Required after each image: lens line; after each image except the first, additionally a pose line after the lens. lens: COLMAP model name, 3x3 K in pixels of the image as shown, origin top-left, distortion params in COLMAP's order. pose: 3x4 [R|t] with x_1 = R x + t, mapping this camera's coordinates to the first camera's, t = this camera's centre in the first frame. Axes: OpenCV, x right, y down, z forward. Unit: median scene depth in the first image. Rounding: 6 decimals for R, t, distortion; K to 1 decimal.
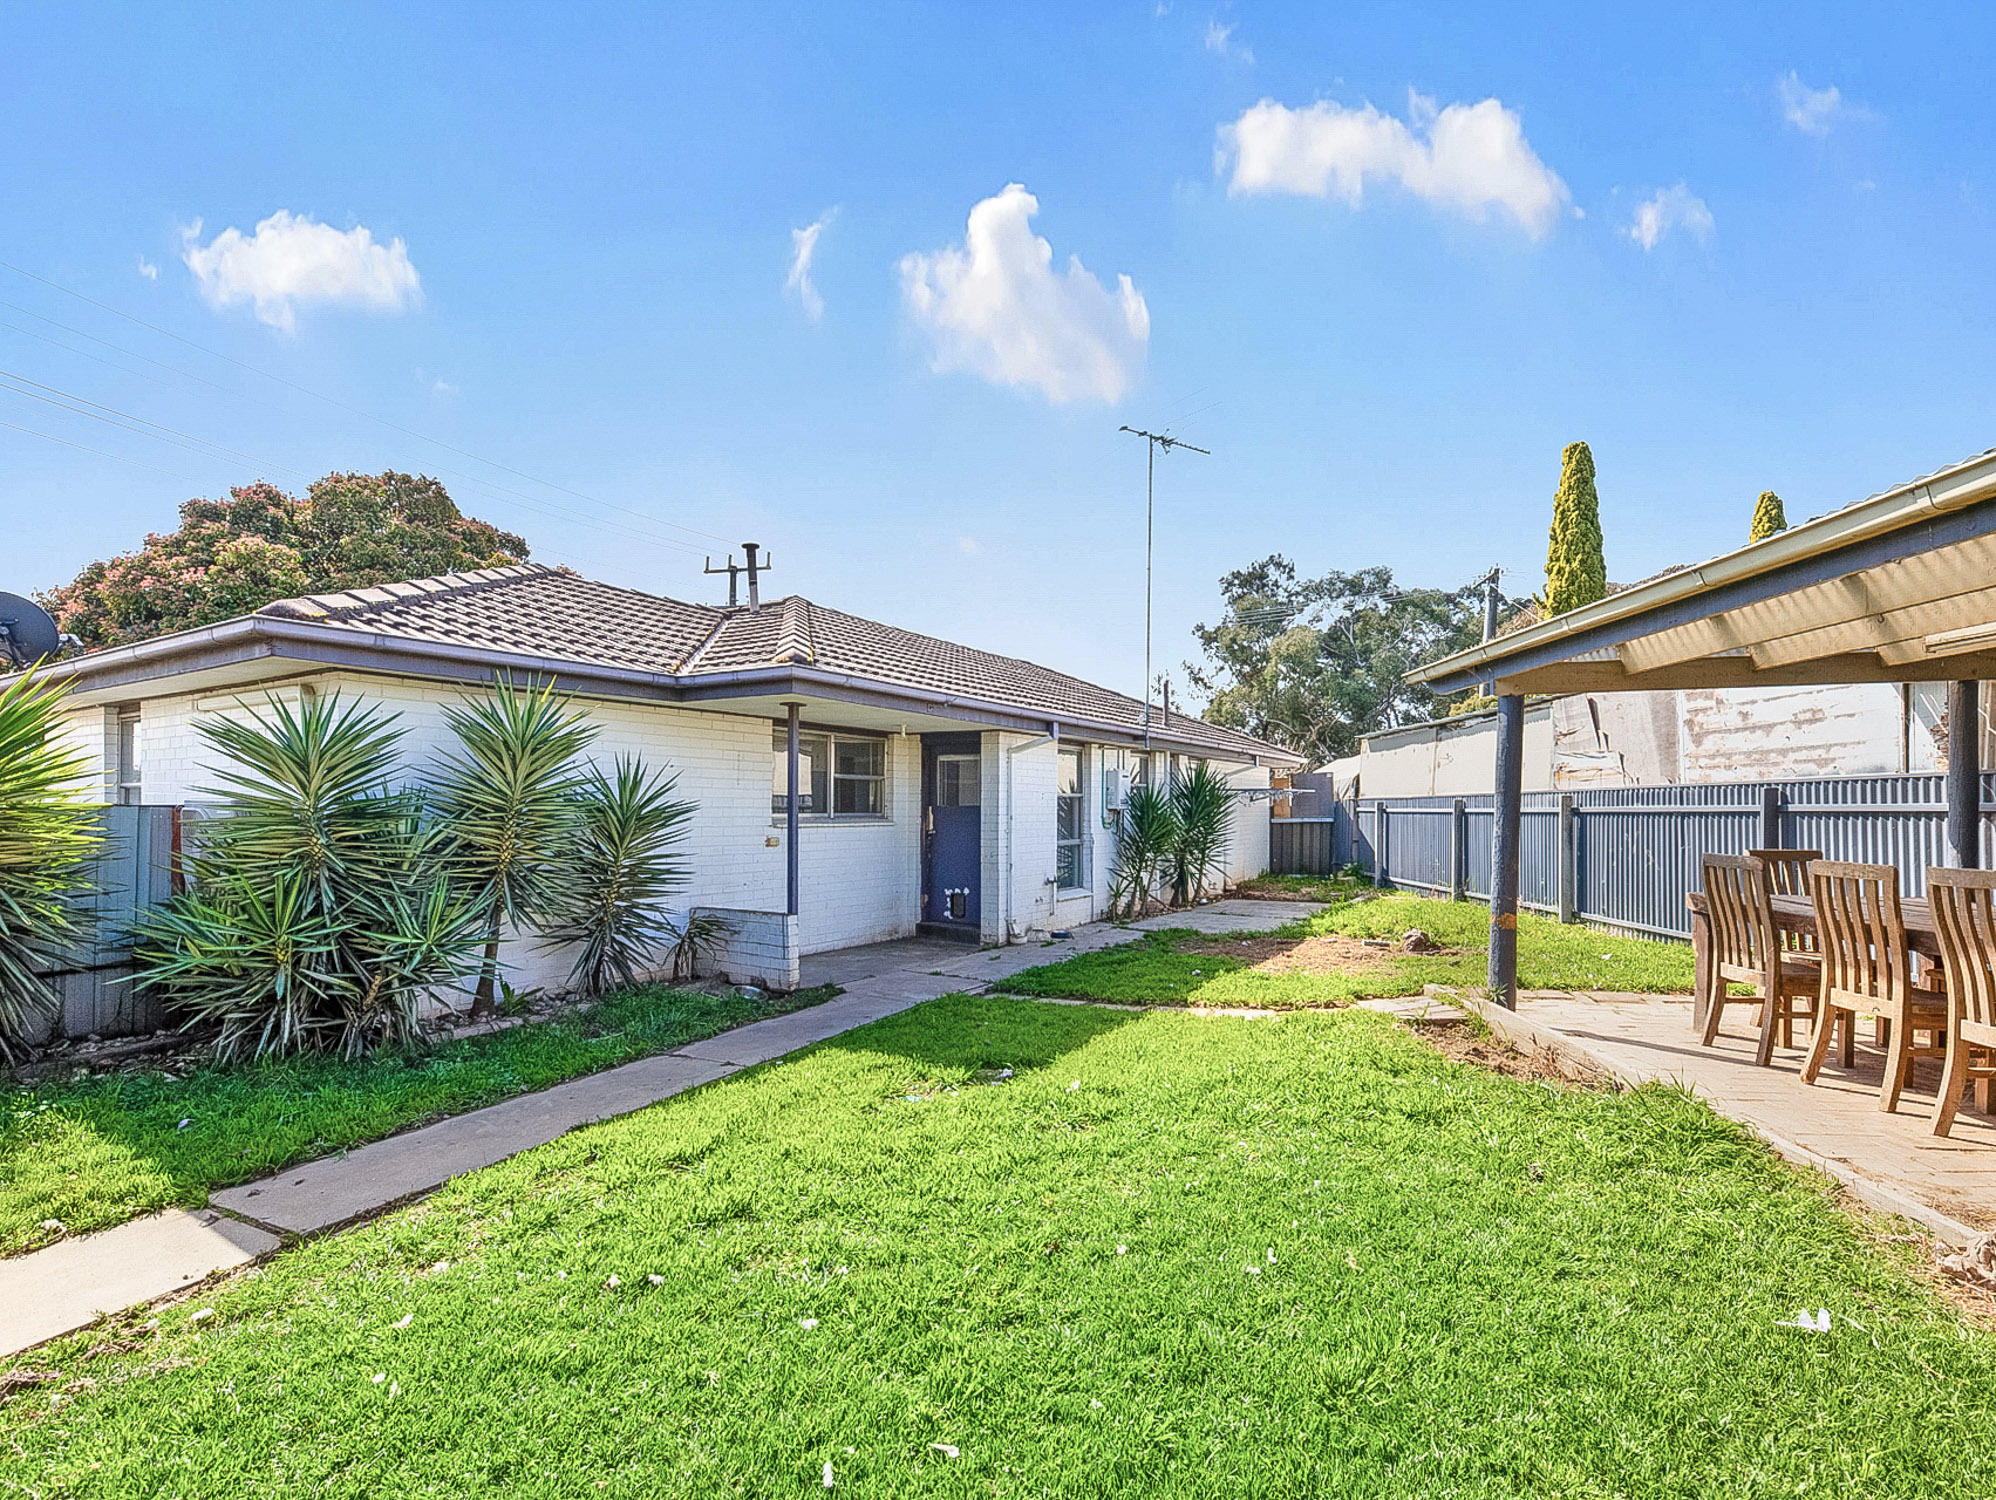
lens RADIAL K [[913.2, 0, 1000.9], [0, 913.2, 792.7], [0, 0, 1]] dist [-0.001827, -0.000225]
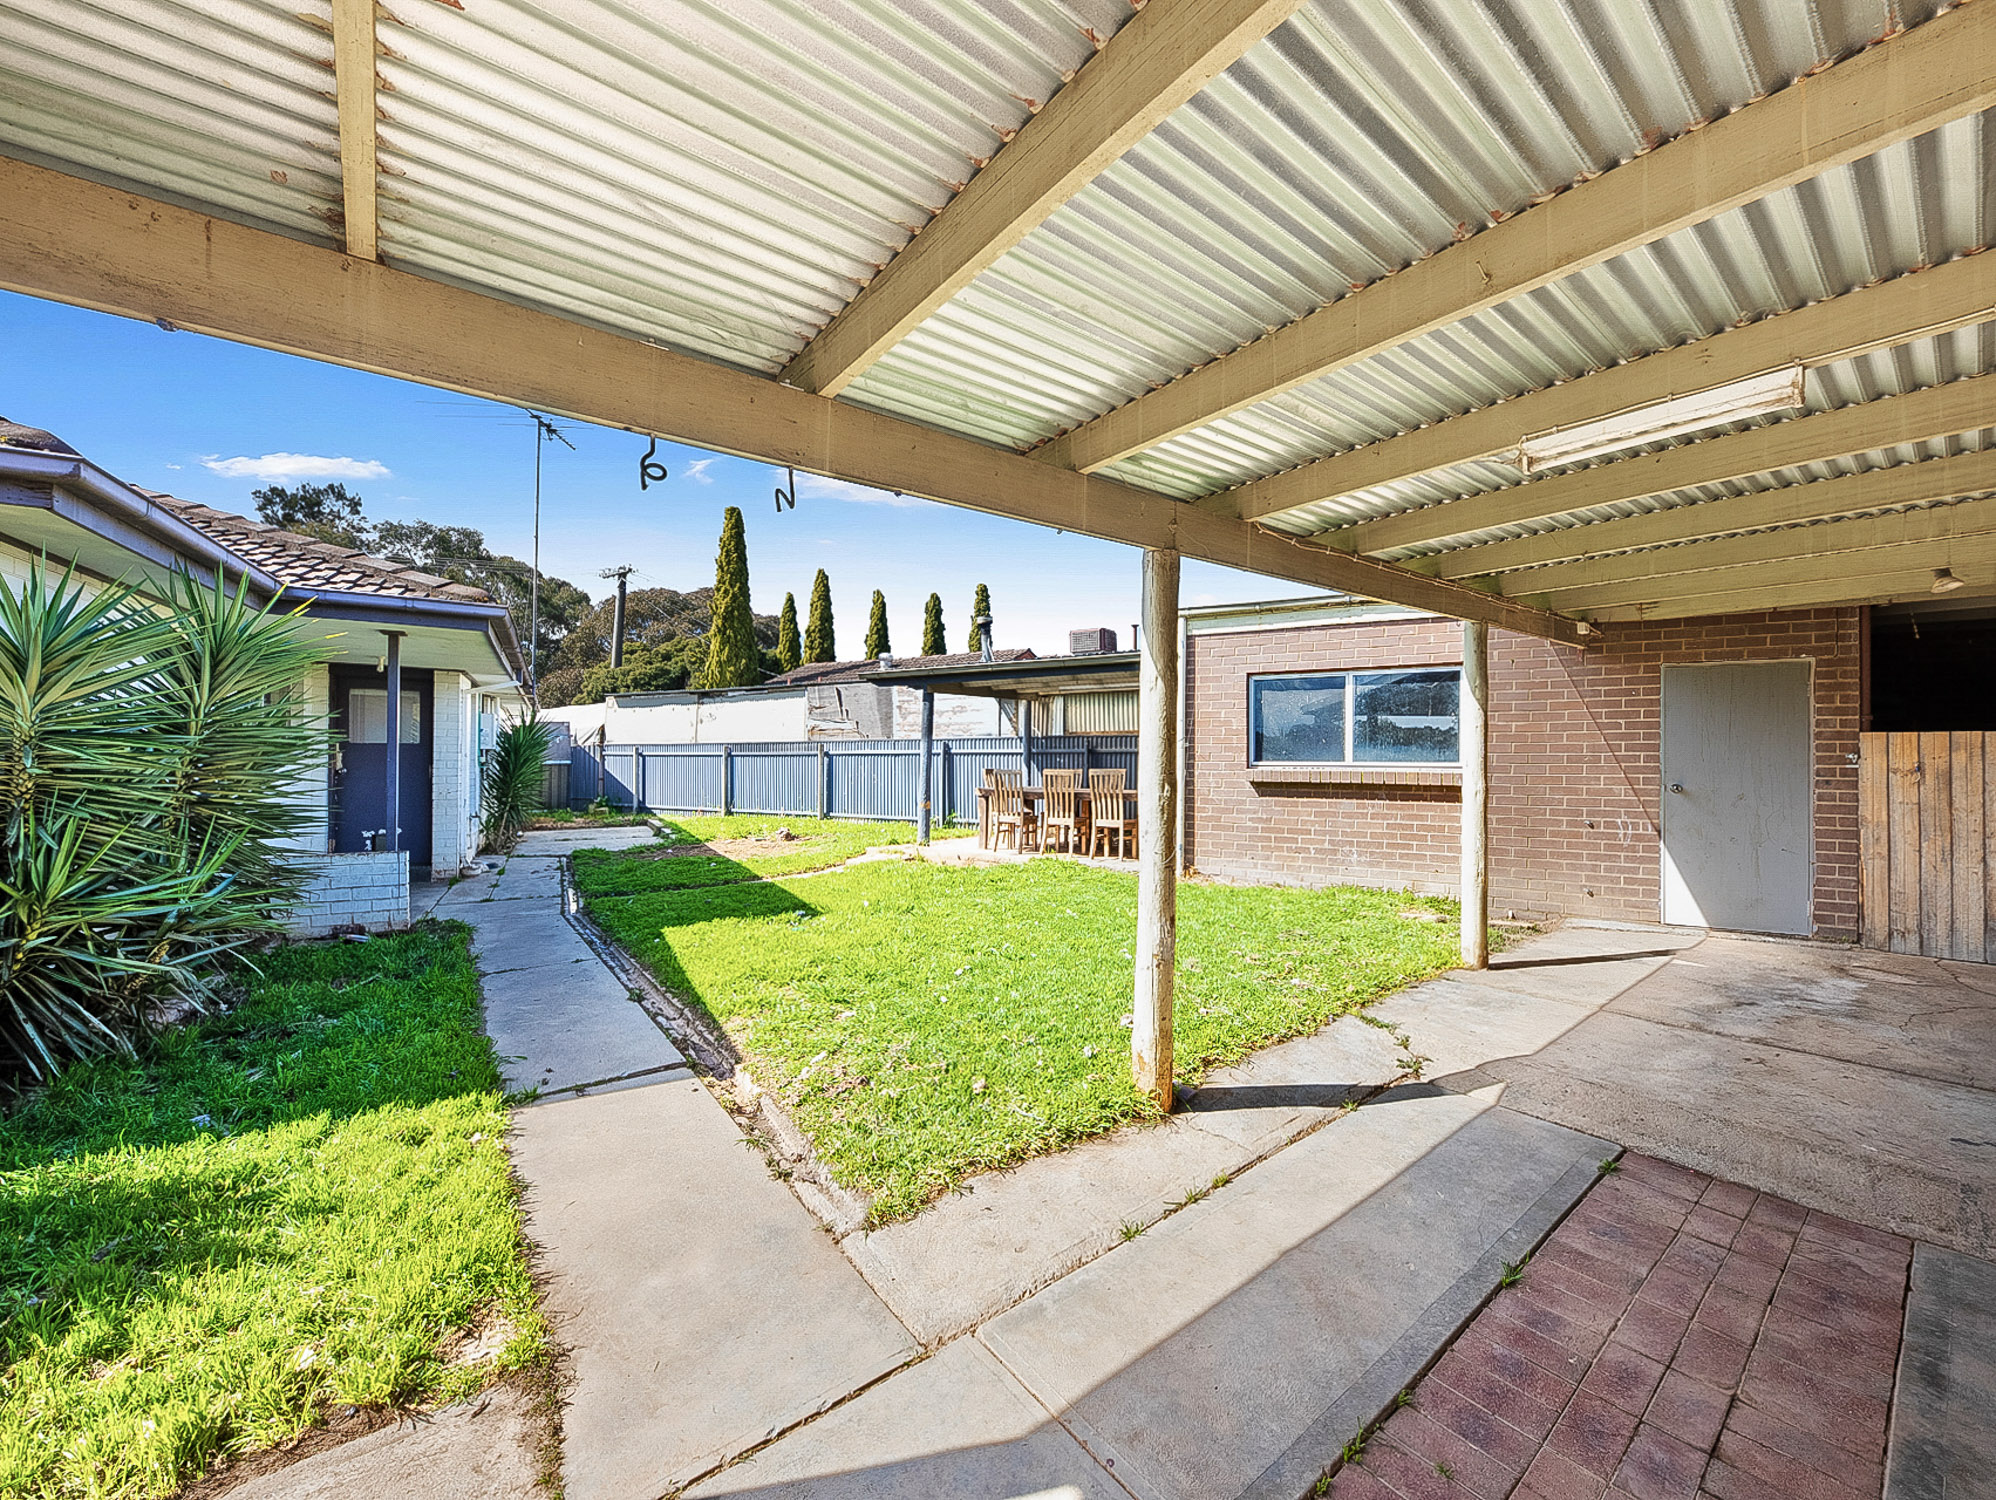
lens RADIAL K [[768.7, 0, 1038.3], [0, 768.7, 753.0], [0, 0, 1]] dist [0.000342, 0.000024]
pose [[0.422650, 0.008253, 0.906255, -0.497874], [-0.018062, 0.999837, -0.000682, 0.012984], [-0.906113, -0.016080, 0.422730, 0.035239]]
